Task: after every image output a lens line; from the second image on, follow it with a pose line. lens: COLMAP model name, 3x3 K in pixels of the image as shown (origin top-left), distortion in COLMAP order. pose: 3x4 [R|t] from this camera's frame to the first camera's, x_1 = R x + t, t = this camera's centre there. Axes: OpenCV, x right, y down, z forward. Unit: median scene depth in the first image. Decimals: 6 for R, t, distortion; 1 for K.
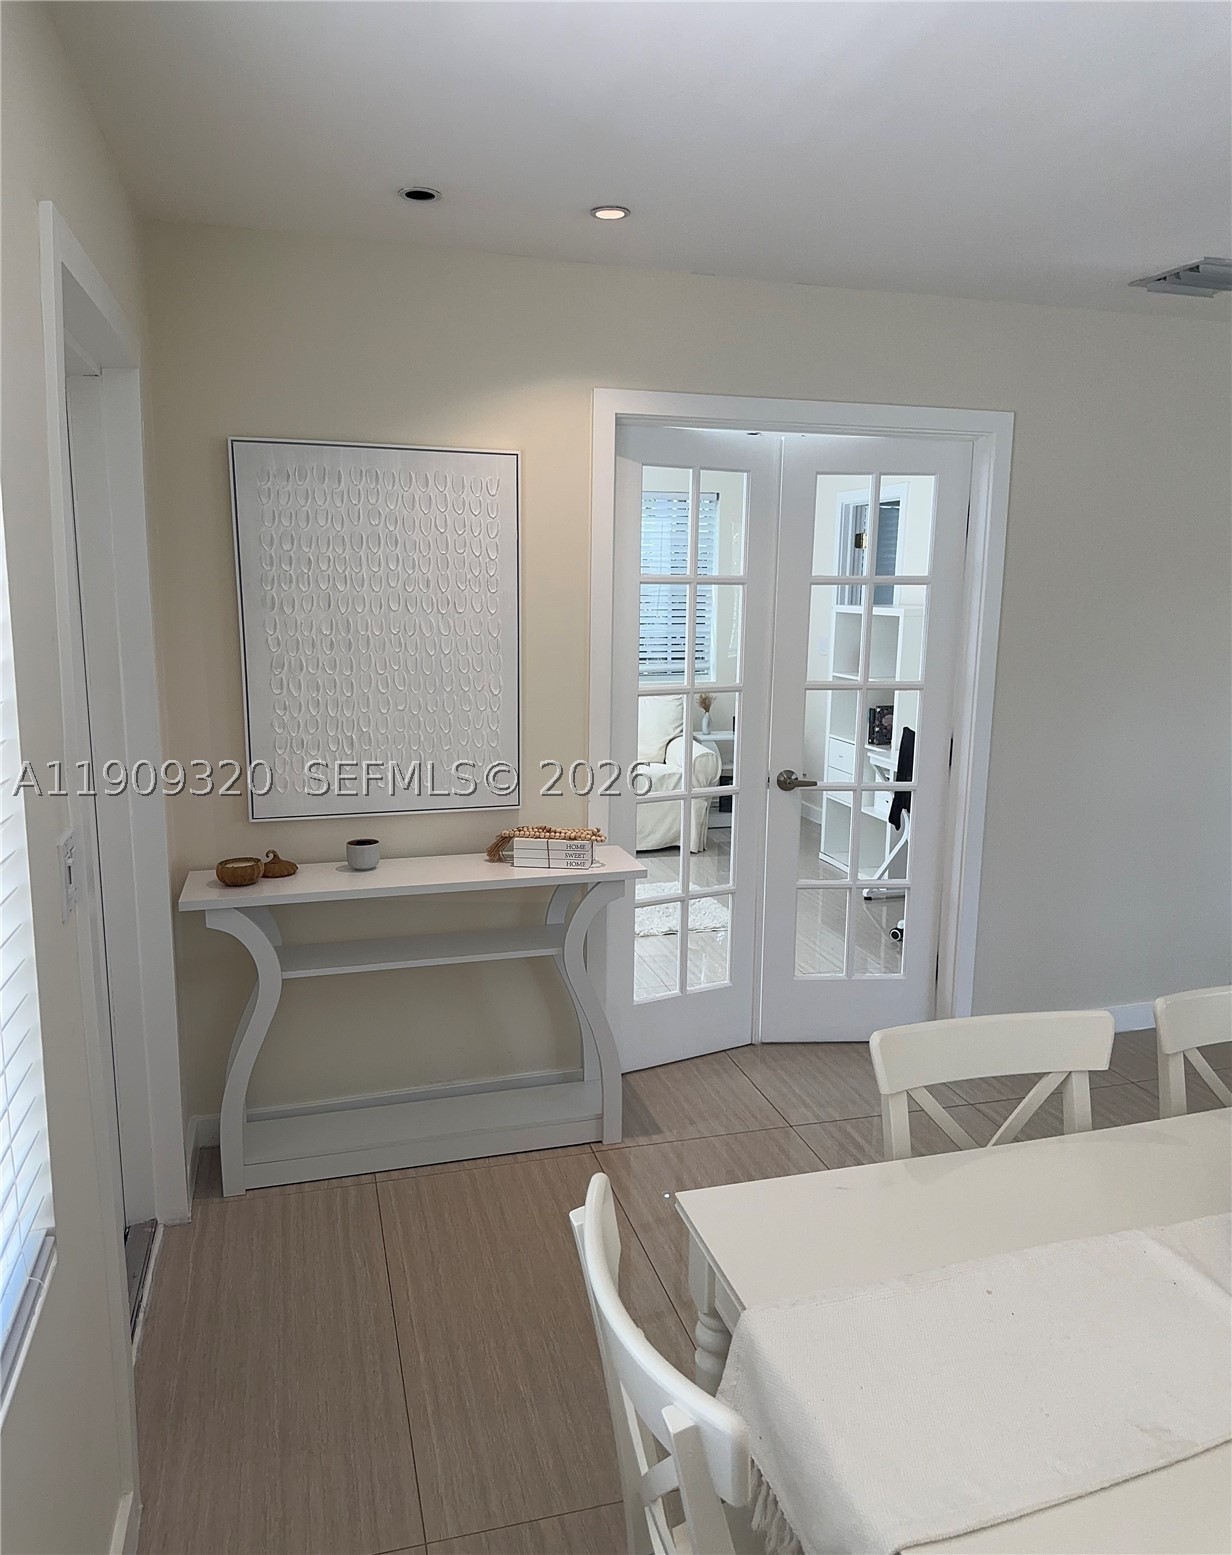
lens RADIAL K [[1120.3, 0, 624.5], [0, 1120.3, 787.4], [0, 0, 1]] dist [0.042311, -0.053989]
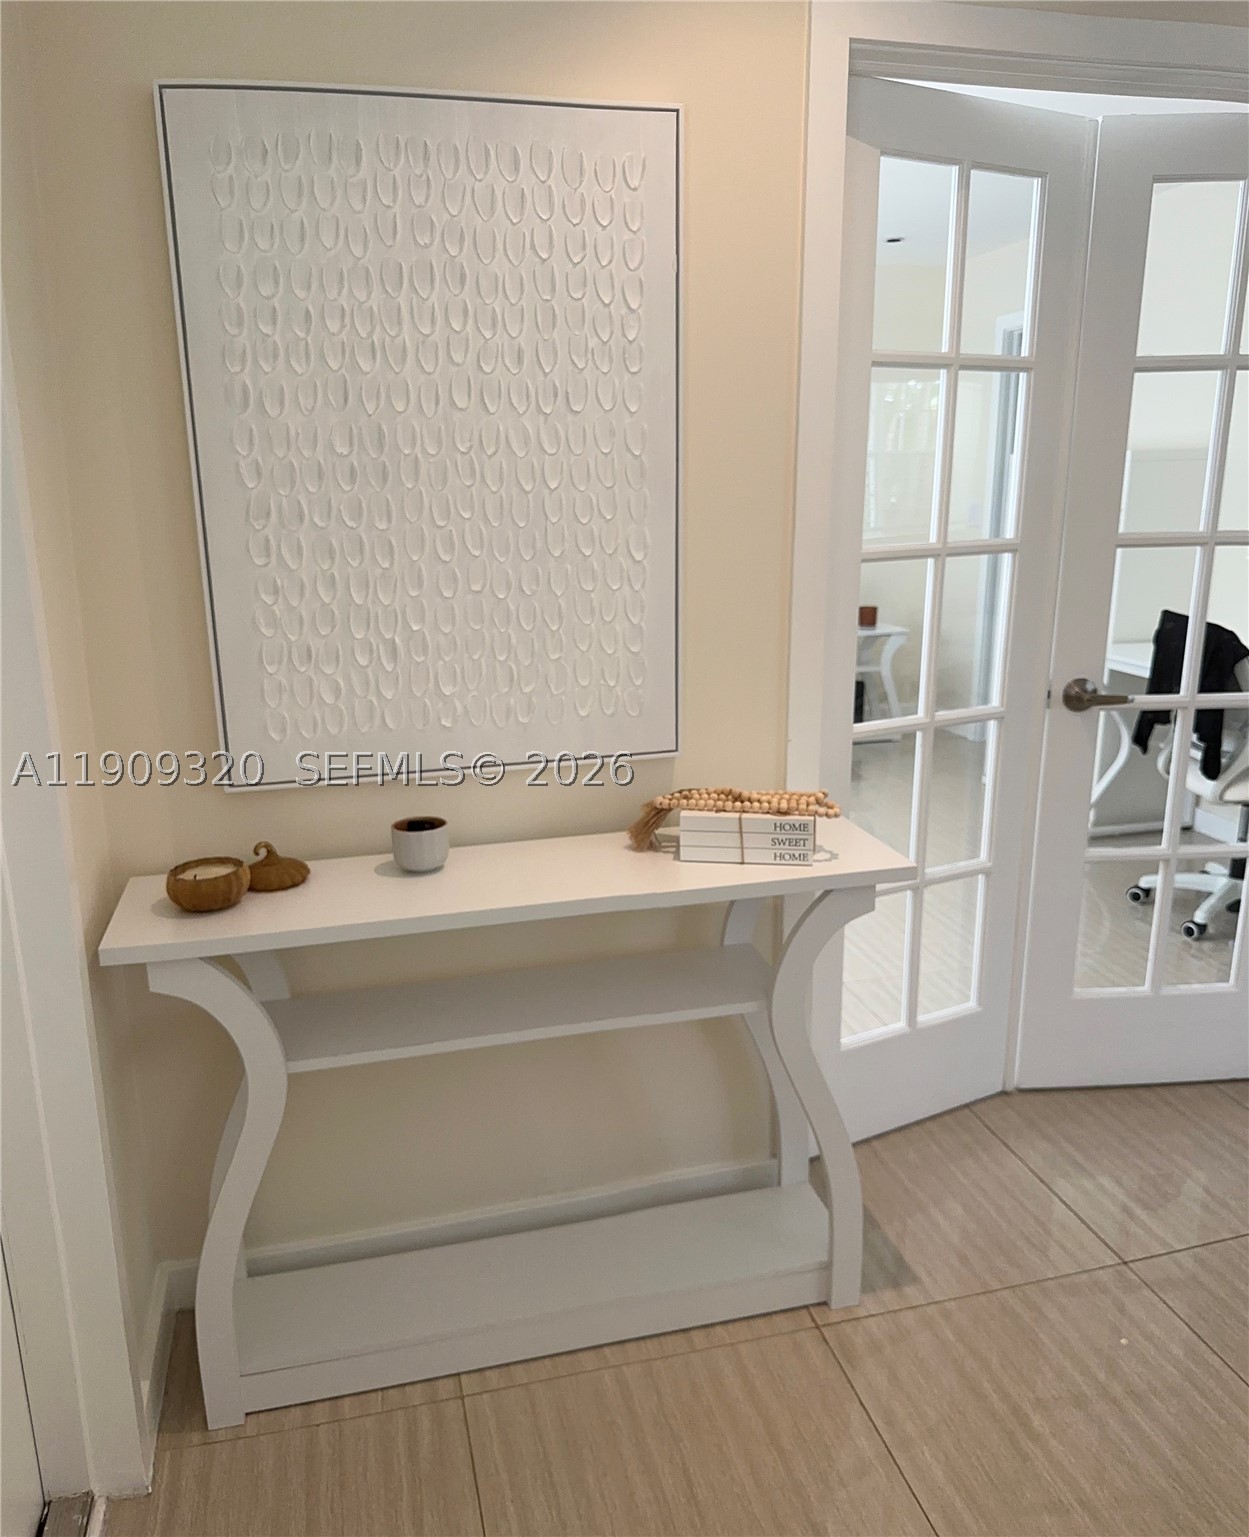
lens RADIAL K [[1183.0, 0, 617.2], [0, 1183.0, 785.3], [0, 0, 1]] dist [-0.013360, -0.000446]
pose [[0.998527, -0.015214, -0.052078, -0.101029], [0.019442, 0.996470, 0.081668, -0.018419], [0.050652, -0.082560, 0.995298, 0.408715]]
